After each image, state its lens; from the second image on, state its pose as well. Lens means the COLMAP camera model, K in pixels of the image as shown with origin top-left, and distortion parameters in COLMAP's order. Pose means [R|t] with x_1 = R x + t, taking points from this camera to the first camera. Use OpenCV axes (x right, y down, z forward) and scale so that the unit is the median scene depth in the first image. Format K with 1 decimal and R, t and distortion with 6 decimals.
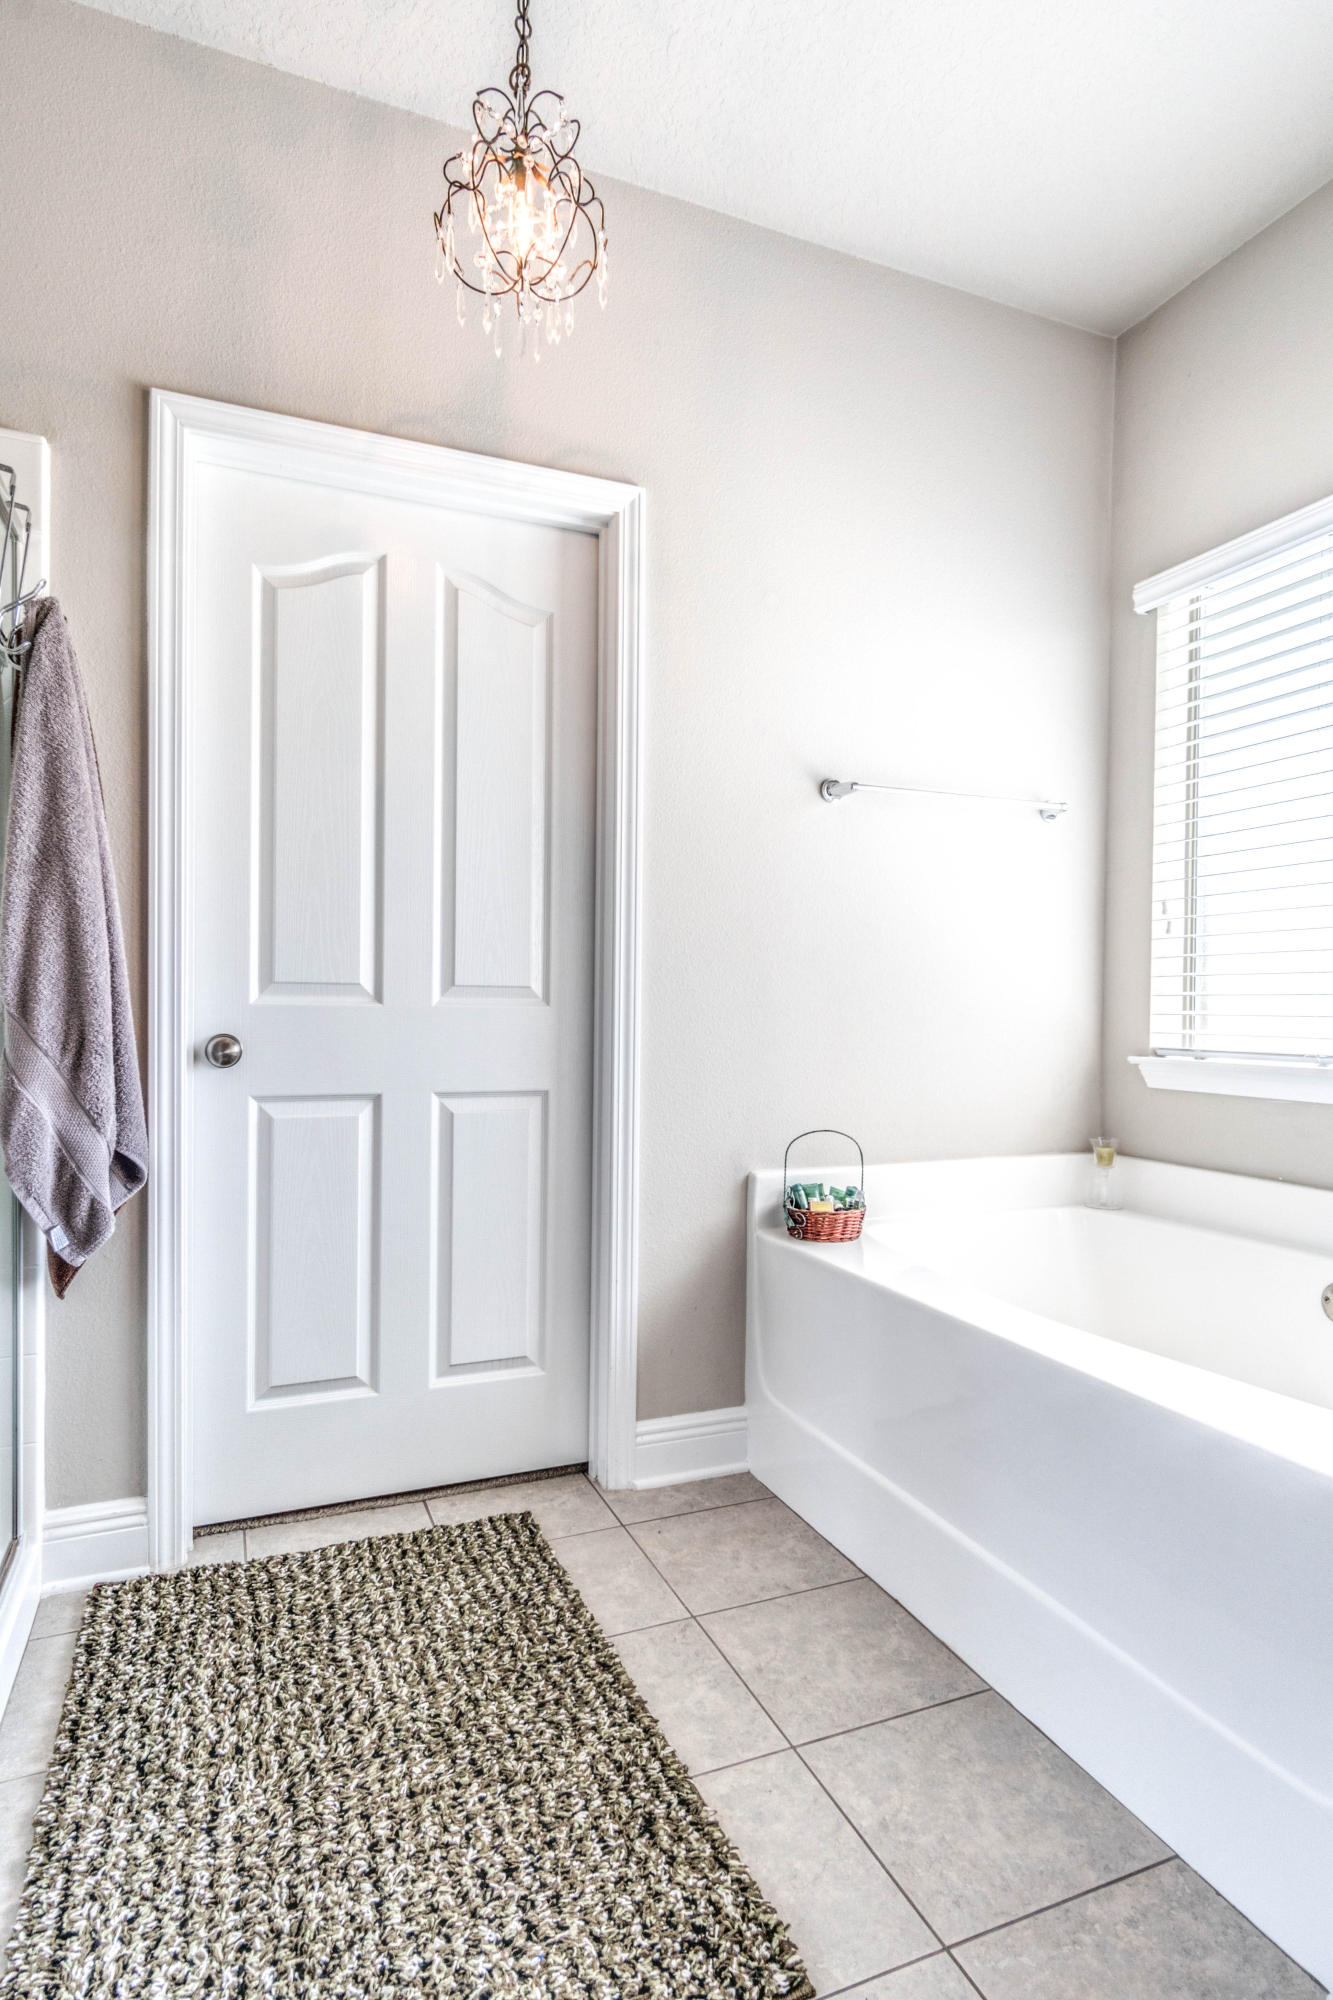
lens RADIAL K [[1057.1, 0, 655.6], [0, 1057.1, 1016.2], [0, 0, 1]] dist [0.003601, 0.003587]
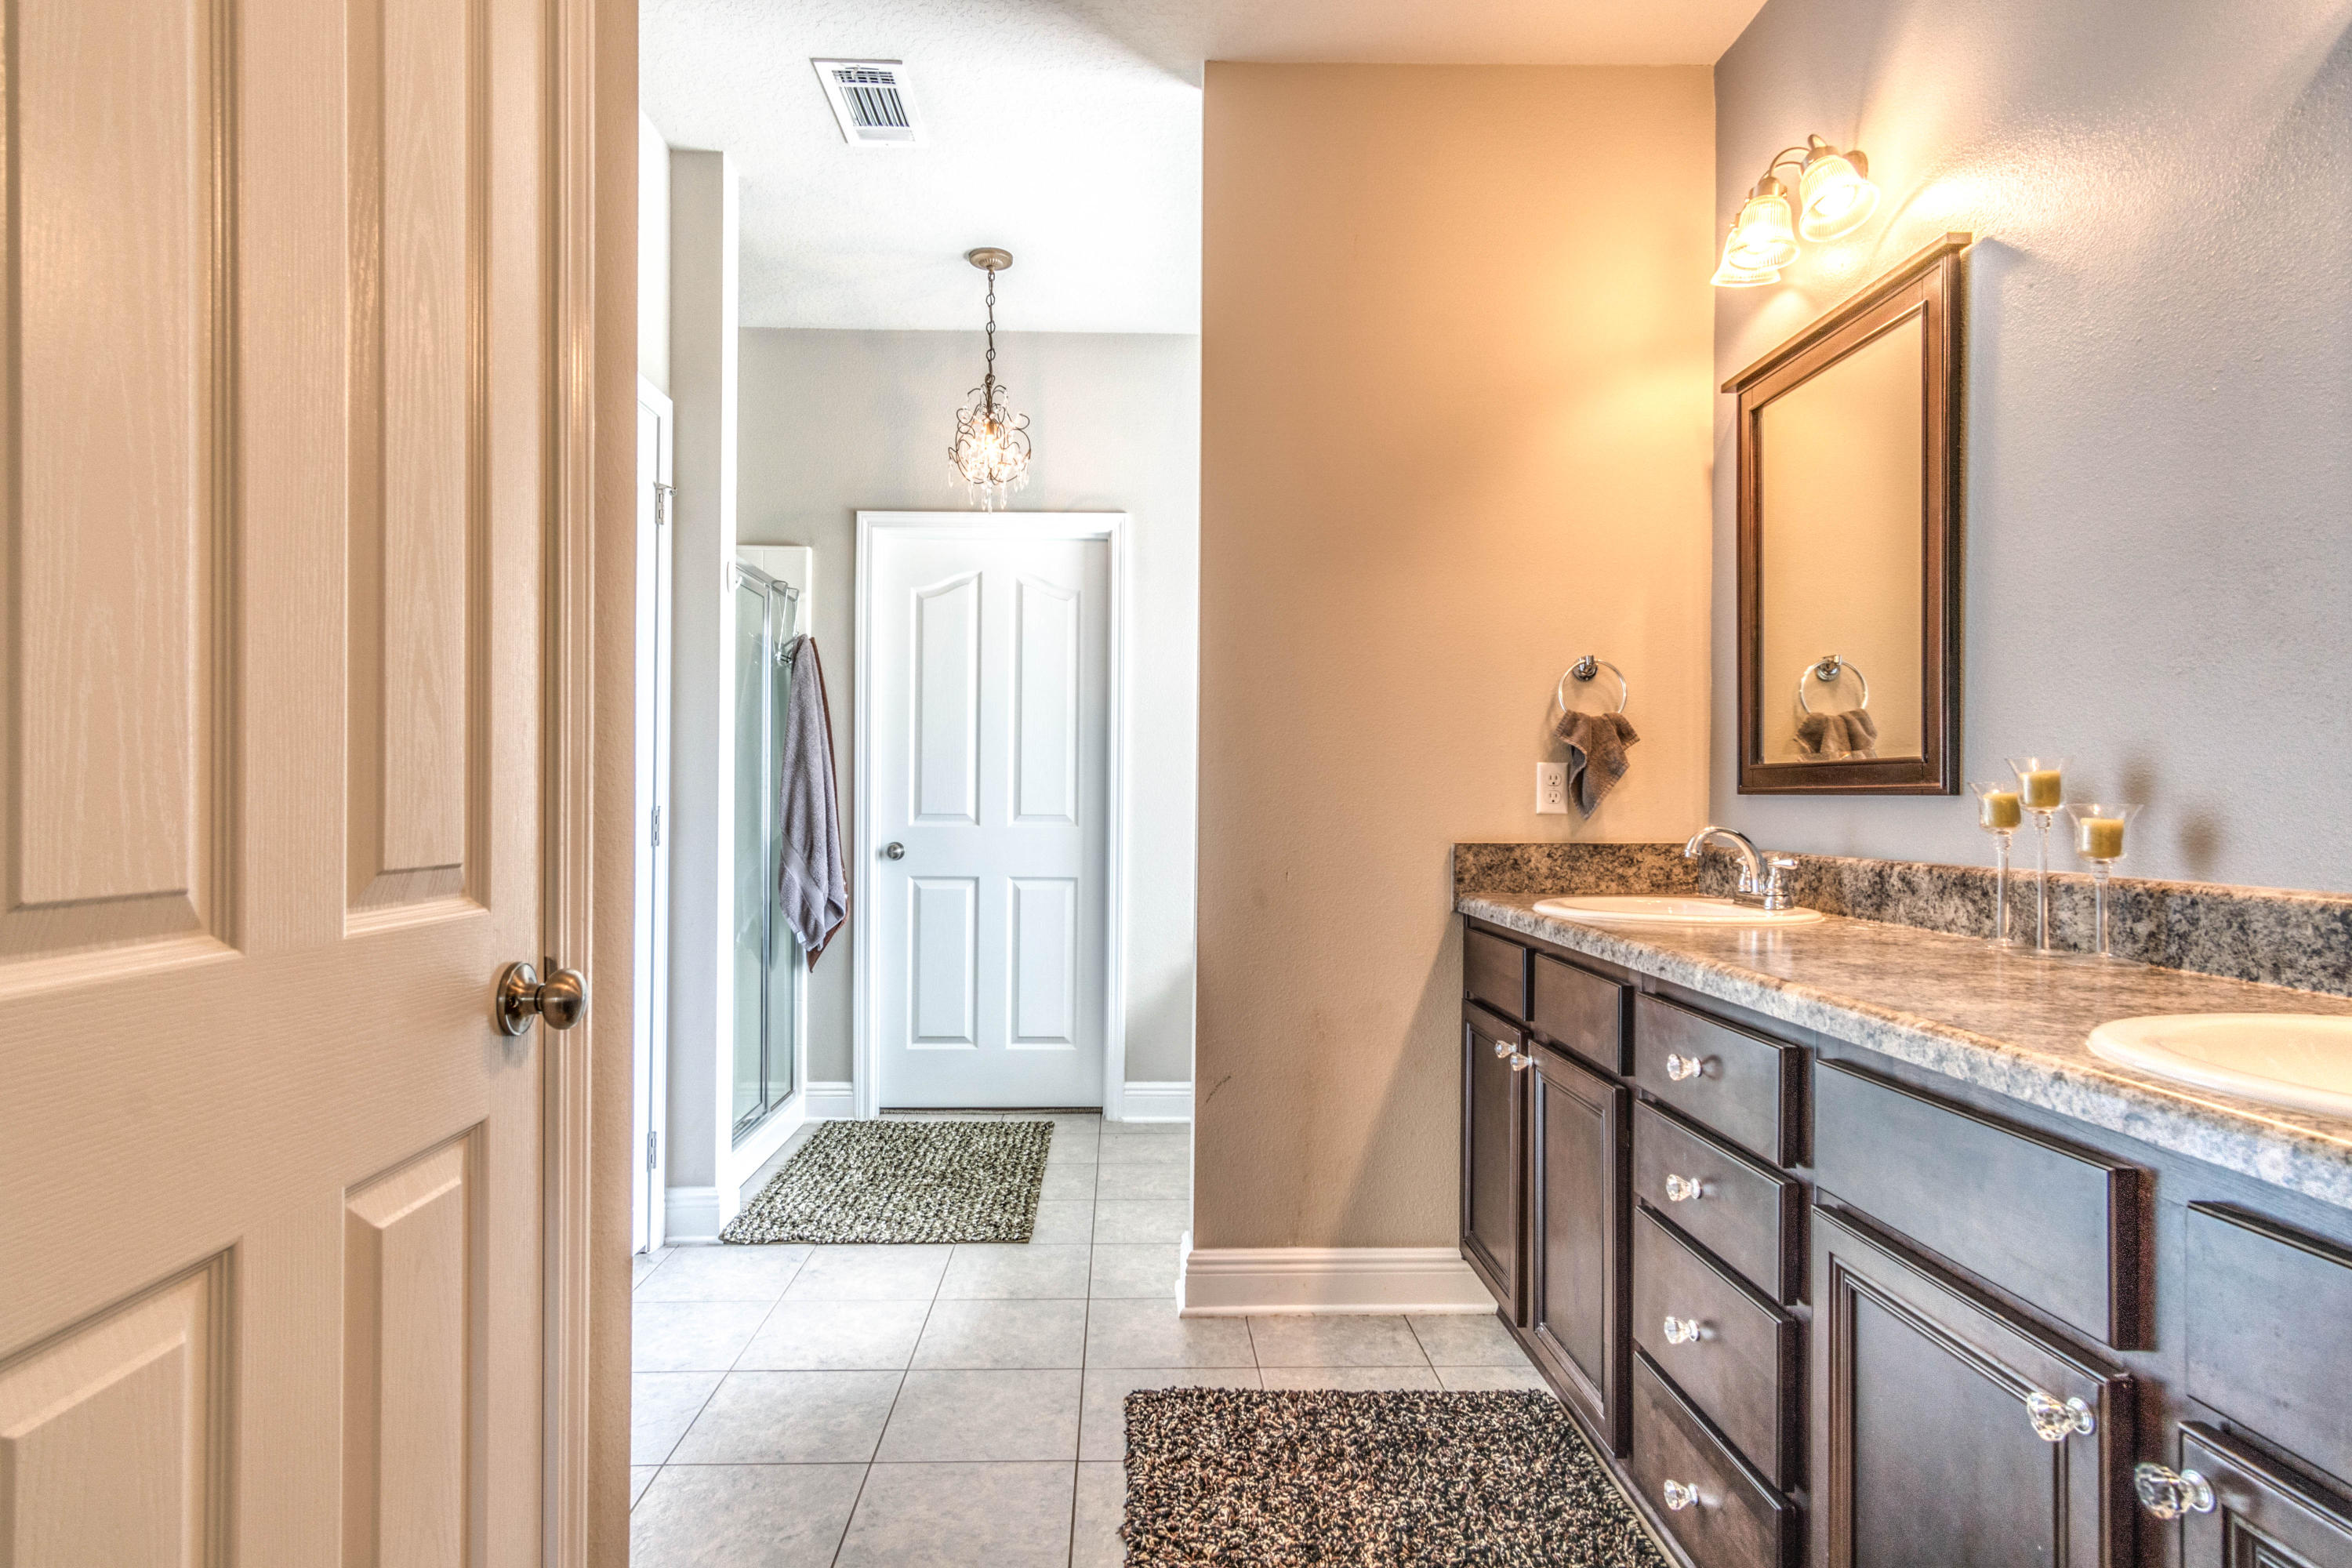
lens RADIAL K [[1243.2, 0, 1142.6], [0, 1243.2, 801.9], [0, 0, 1]] dist [0.003601, 0.003587]
pose [[0.935920, -0.002716, -0.352201, 0.750101], [-0.002517, 0.999893, -0.014400, -0.023073], [0.352202, 0.014364, 0.935814, -0.867879]]
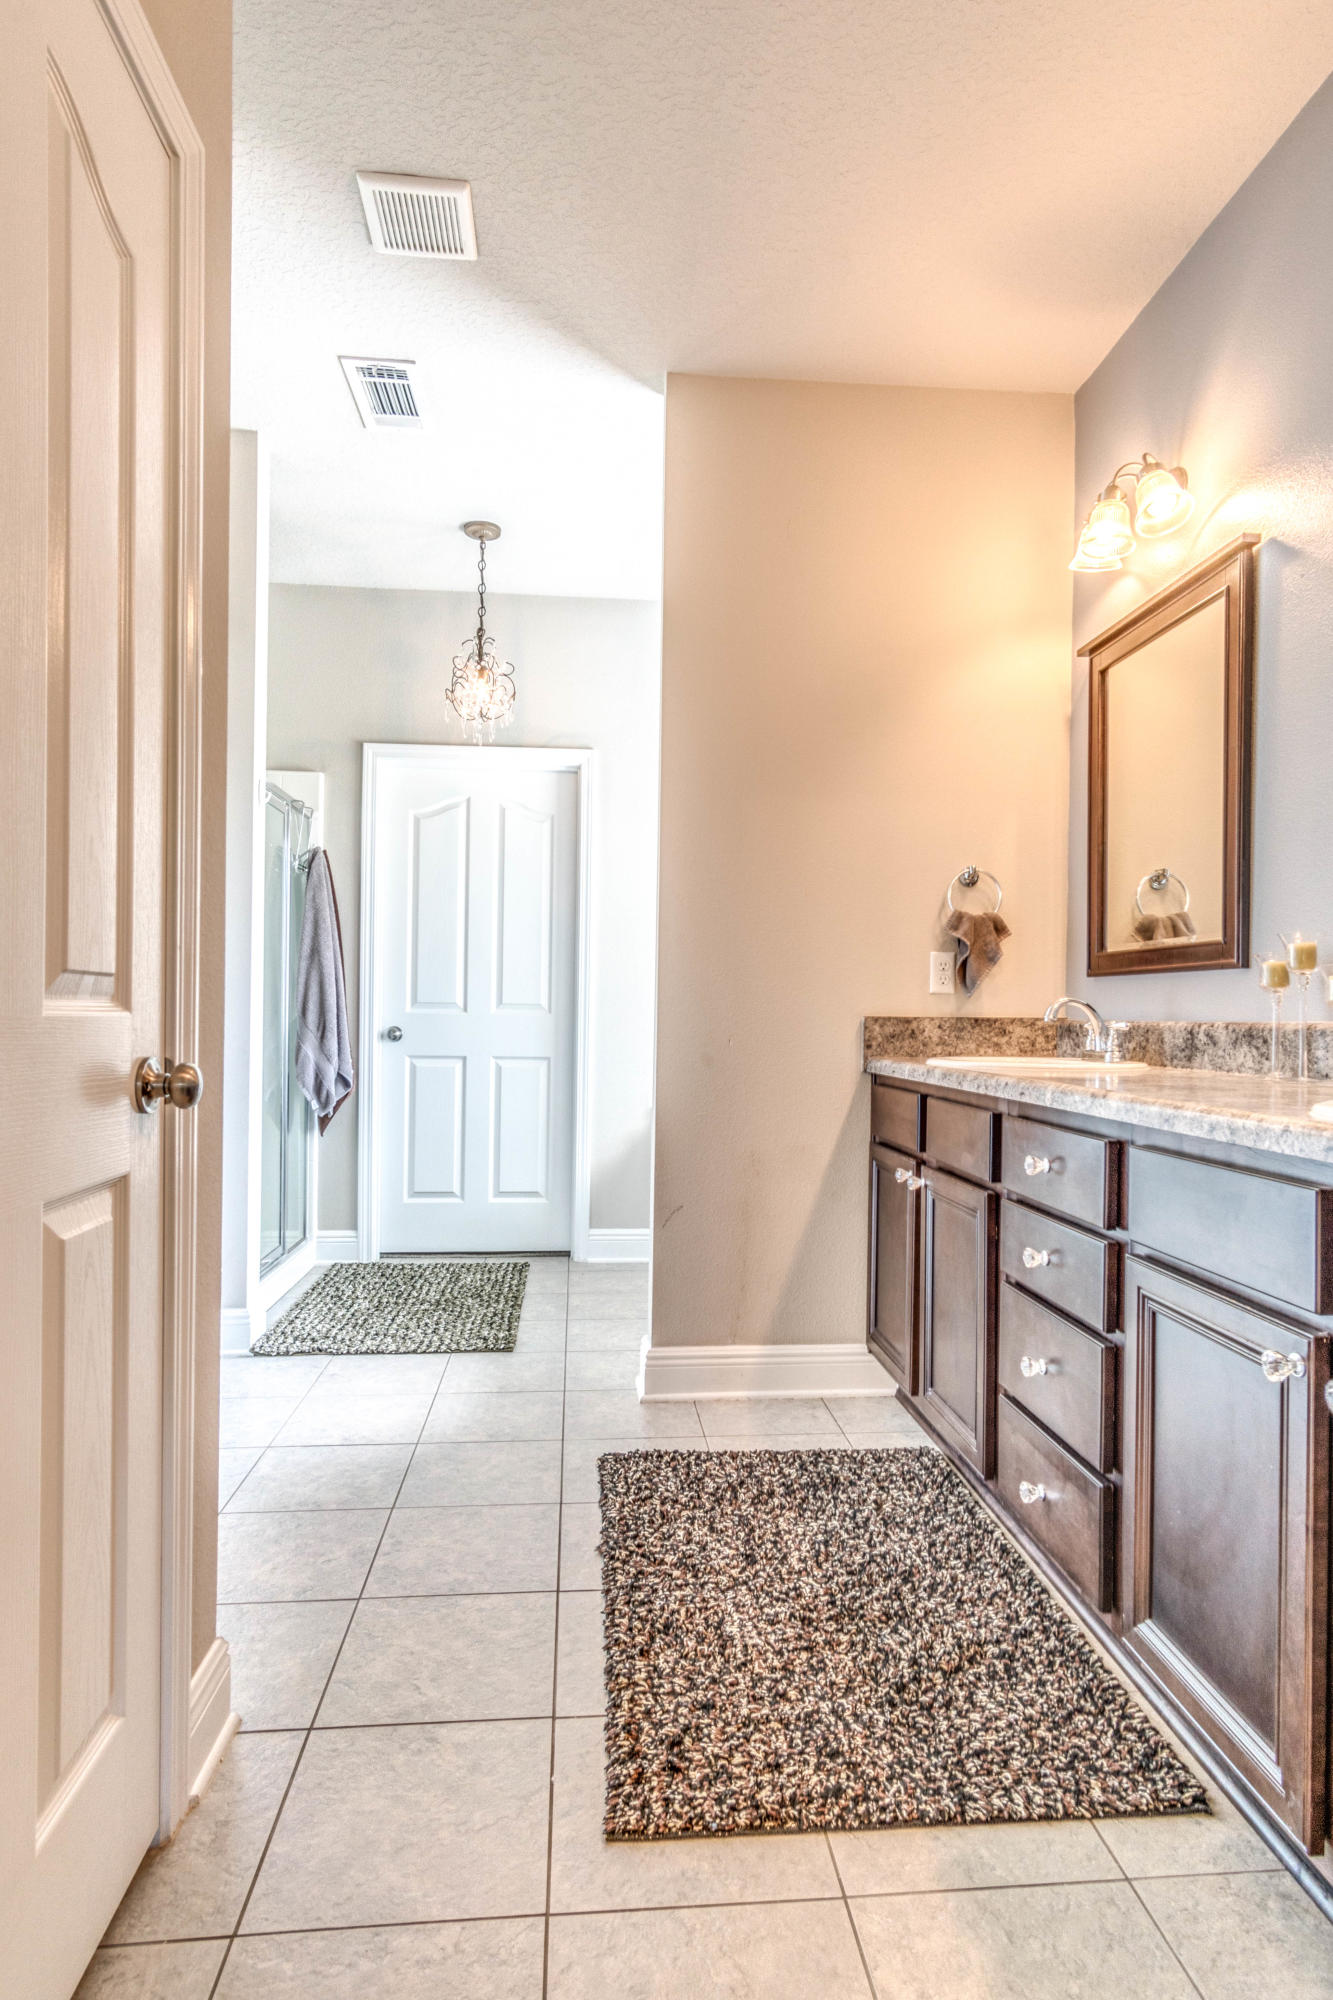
lens RADIAL K [[1057.1, 0, 669.7], [0, 1057.1, 1006.7], [0, 0, 1]] dist [0.003601, 0.003587]
pose [[0.956407, 0.004610, -0.292002, 0.753155], [-0.007586, 0.999930, -0.009059, -0.008117], [0.291940, 0.010879, 0.956375, -0.896227]]
